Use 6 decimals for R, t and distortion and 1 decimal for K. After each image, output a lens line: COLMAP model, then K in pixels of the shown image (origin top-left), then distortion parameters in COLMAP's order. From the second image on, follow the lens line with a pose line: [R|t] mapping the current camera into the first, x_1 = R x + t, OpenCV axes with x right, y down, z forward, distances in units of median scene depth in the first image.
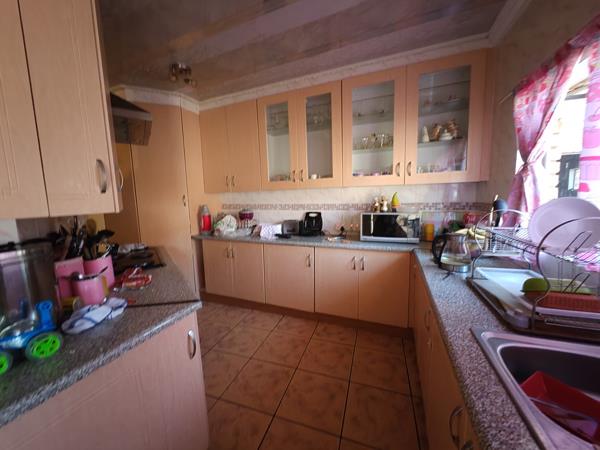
lens RADIAL K [[221.3, 0, 303.6], [0, 221.3, 219.6], [0, 0, 1]] dist [-0.000569, -0.000351]
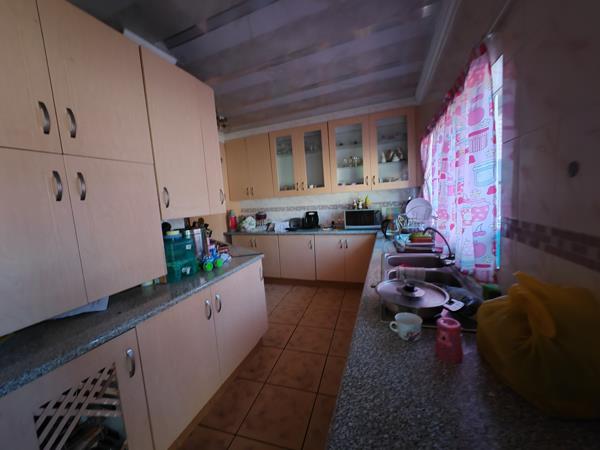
lens RADIAL K [[228.6, 0, 305.6], [0, 228.6, 221.4], [0, 0, 1]] dist [0.001153, 0.000720]
pose [[0.998541, -0.041789, 0.034205, -0.059418], [0.041981, 0.999106, -0.004888, 0.042529], [-0.033970, 0.006317, 0.999403, -0.551469]]
